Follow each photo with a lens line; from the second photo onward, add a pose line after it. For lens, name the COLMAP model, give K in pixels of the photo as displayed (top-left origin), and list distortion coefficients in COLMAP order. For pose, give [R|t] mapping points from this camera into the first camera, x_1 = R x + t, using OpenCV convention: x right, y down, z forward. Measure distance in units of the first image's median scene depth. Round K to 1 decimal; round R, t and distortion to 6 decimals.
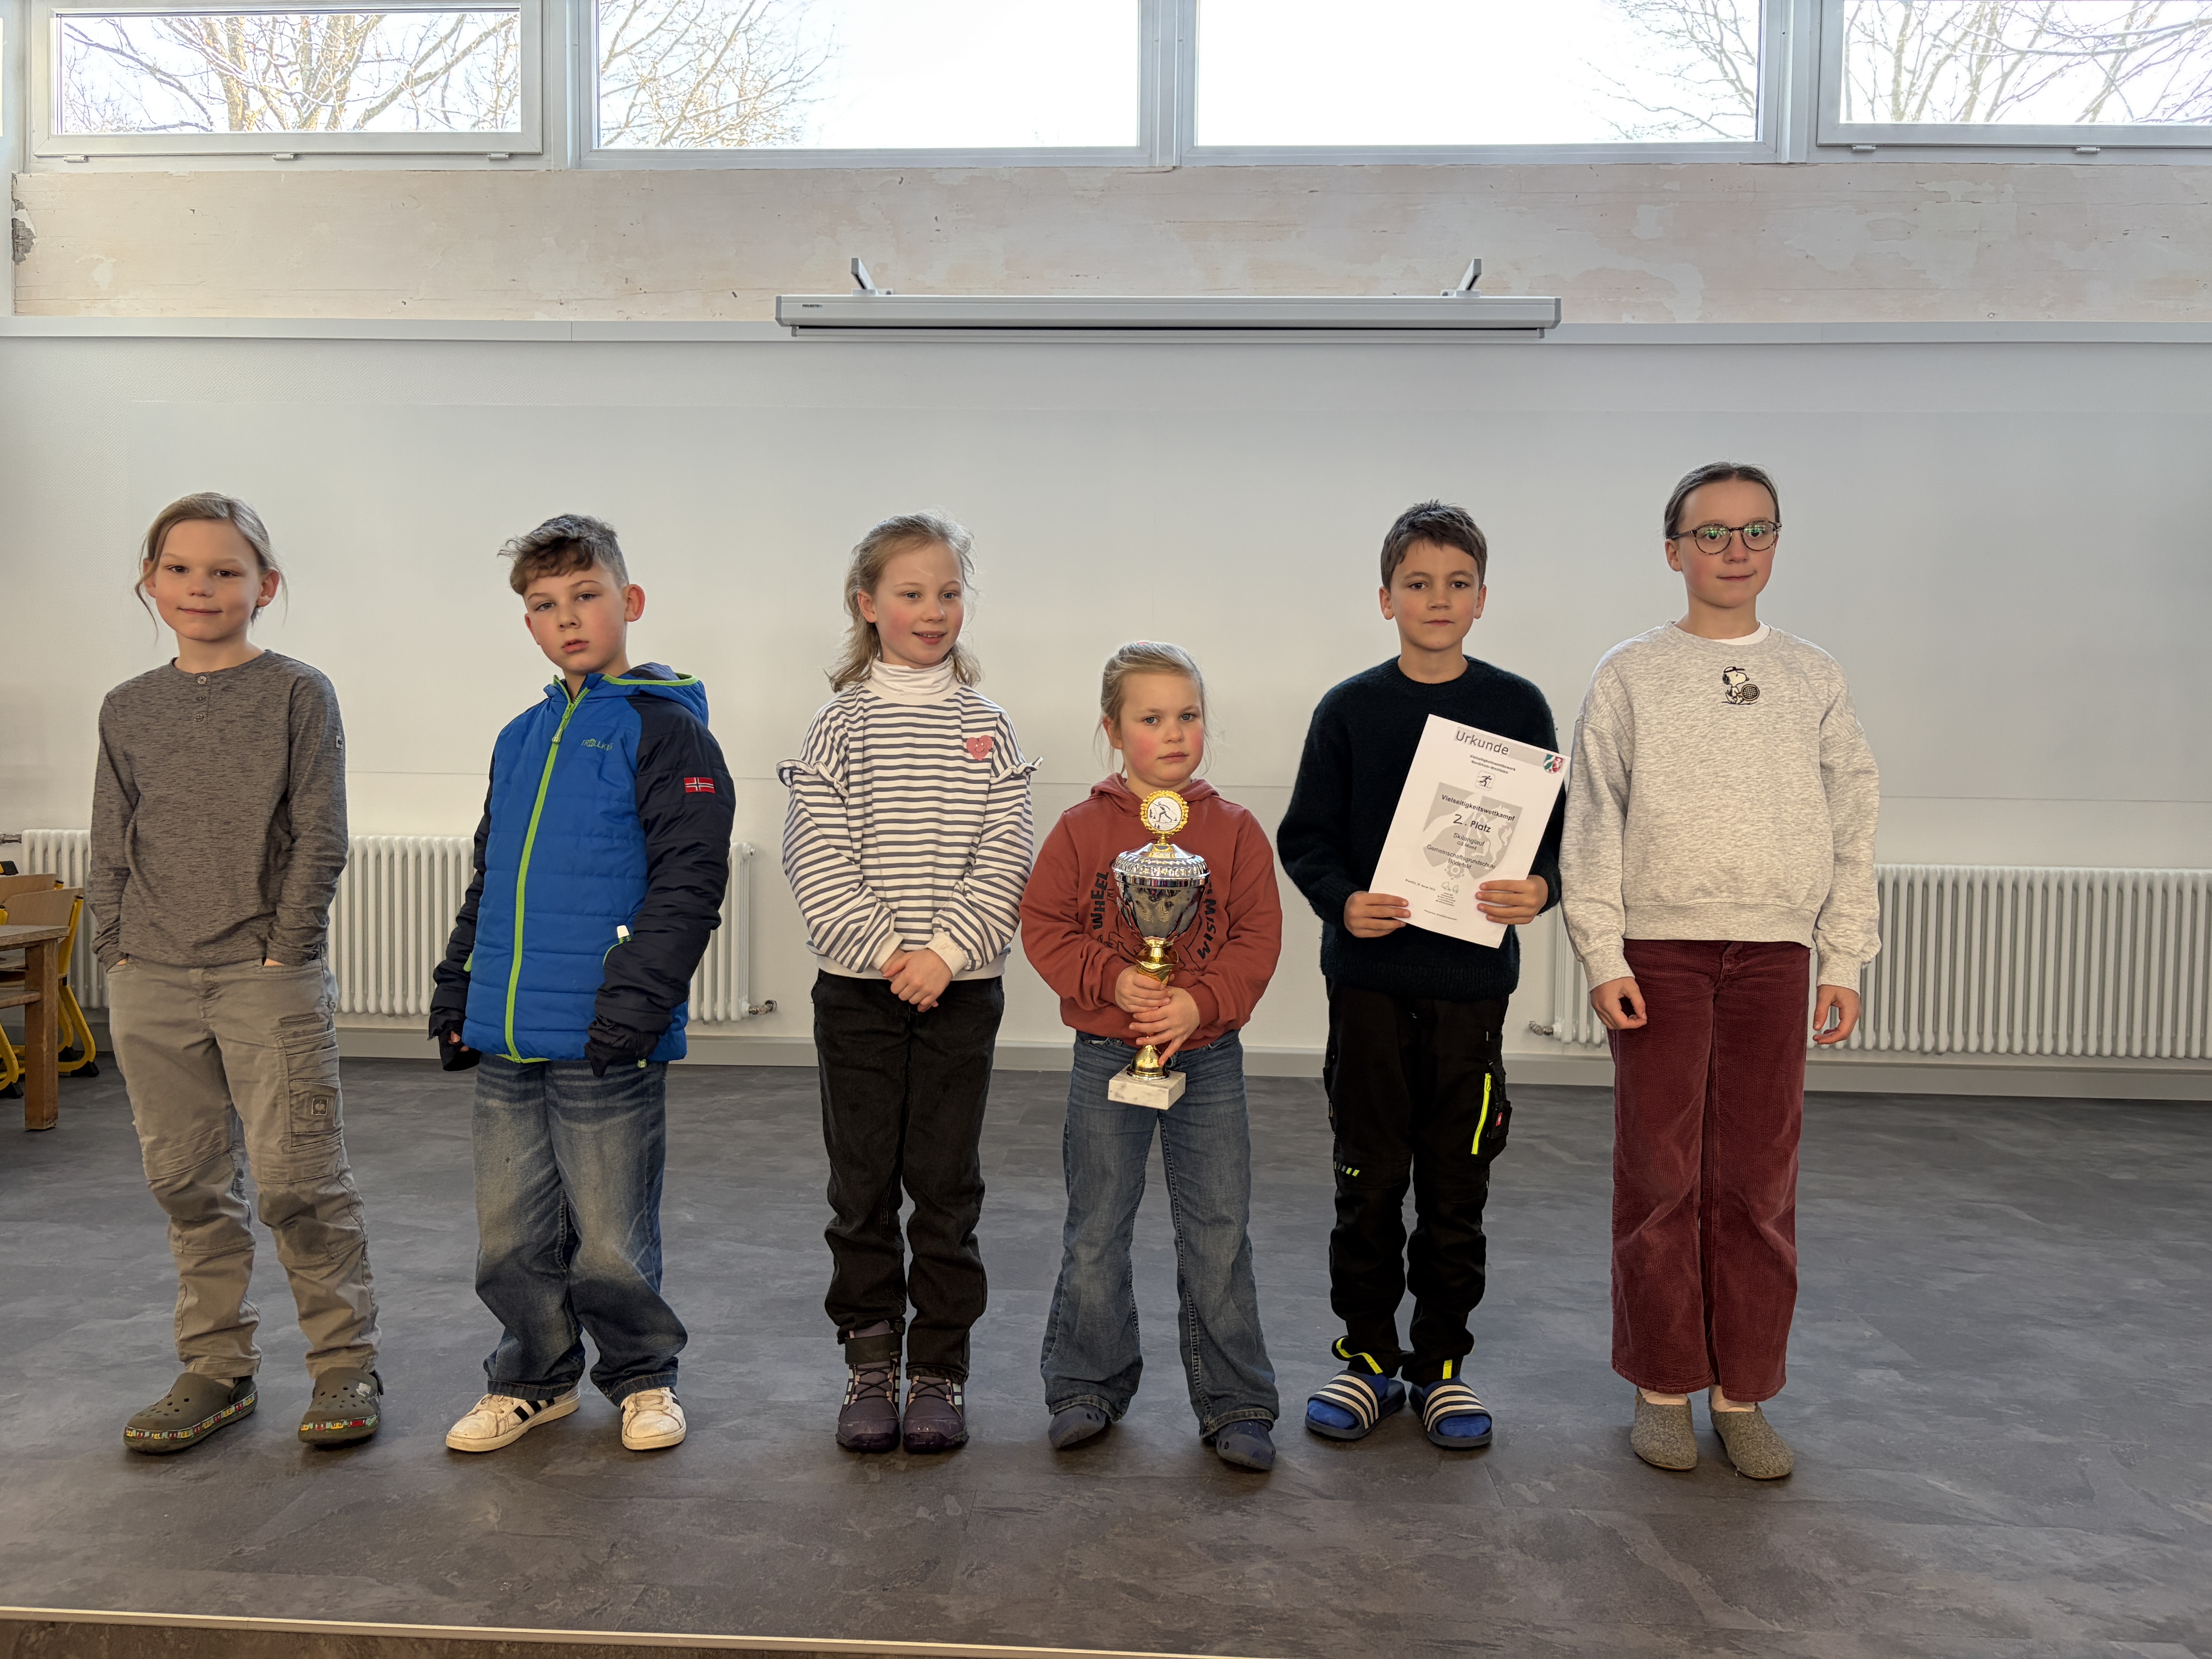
lens RADIAL K [[1656.6, 0, 1098.3], [0, 1656.6, 842.1], [0, 0, 1]] dist [0.038692, -0.039707]
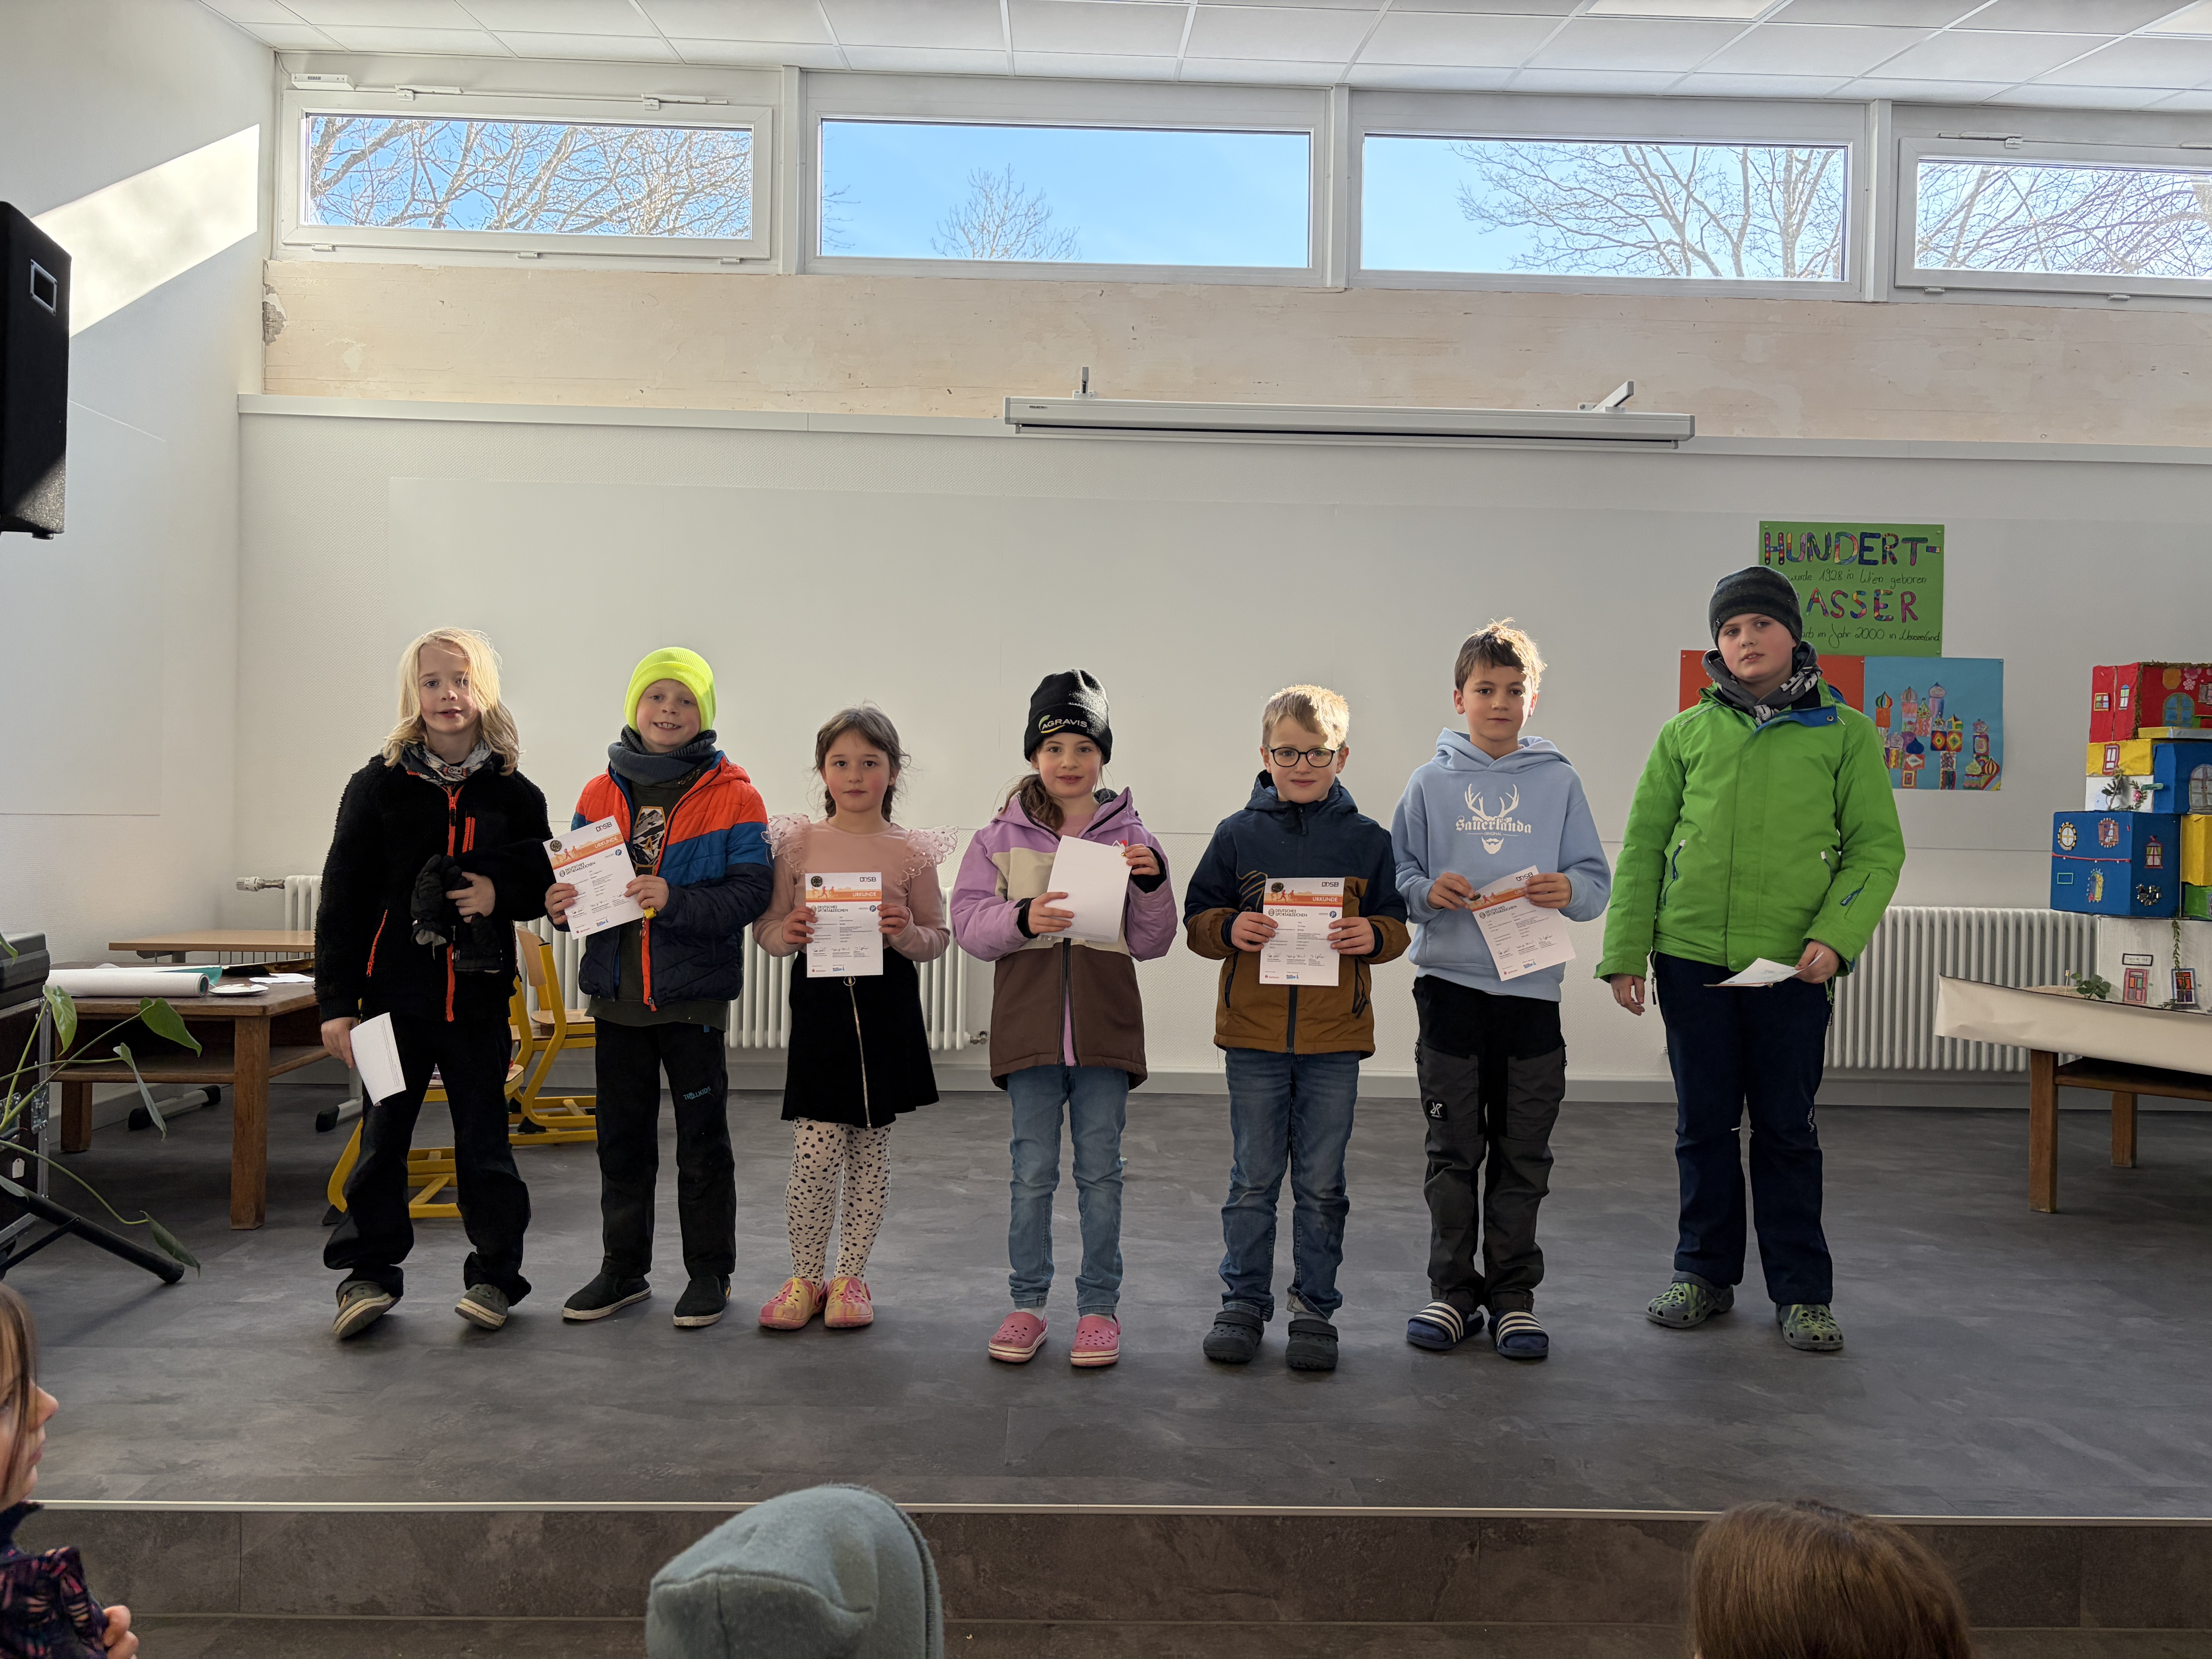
lens RADIAL K [[1656.6, 0, 1114.7], [0, 1656.6, 829.4], [0, 0, 1]] dist [0.038692, -0.039707]
pose [[0.996834, 0.003442, 0.079437, -0.200828], [-0.001050, 0.999545, -0.030136, -0.005376], [-0.079505, 0.029957, 0.996384, -0.100450]]
